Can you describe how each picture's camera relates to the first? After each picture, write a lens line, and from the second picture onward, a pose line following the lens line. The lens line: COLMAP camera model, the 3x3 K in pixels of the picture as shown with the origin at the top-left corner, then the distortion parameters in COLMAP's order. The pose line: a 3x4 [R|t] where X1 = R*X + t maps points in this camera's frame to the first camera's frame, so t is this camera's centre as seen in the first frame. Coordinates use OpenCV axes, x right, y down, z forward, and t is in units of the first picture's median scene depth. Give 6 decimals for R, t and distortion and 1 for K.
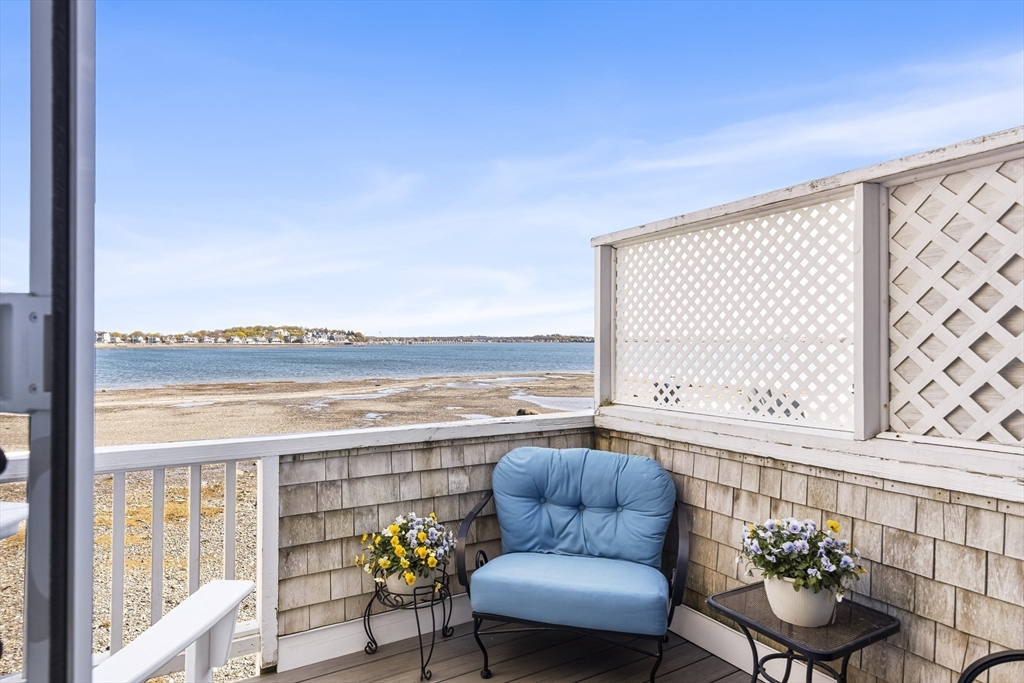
lens RADIAL K [[583.3, 0, 511.3], [0, 583.3, 347.1], [0, 0, 1]] dist [-0.000142, -0.000007]
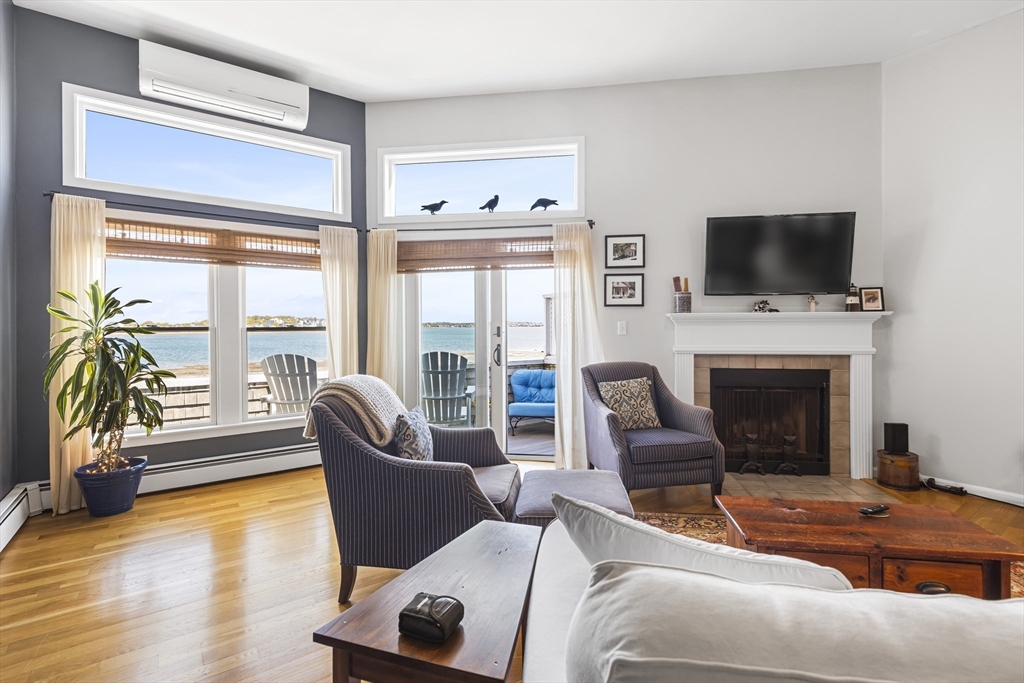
lens RADIAL K [[467.7, 0, 512.5], [0, 467.7, 335.1], [0, 0, 1]] dist [0.000197, 0.000004]
pose [[0.995773, -0.013017, 0.090926, -0.226031], [0.012129, 0.999873, 0.010313, -0.024700], [-0.091049, -0.009167, 0.995804, -1.307579]]
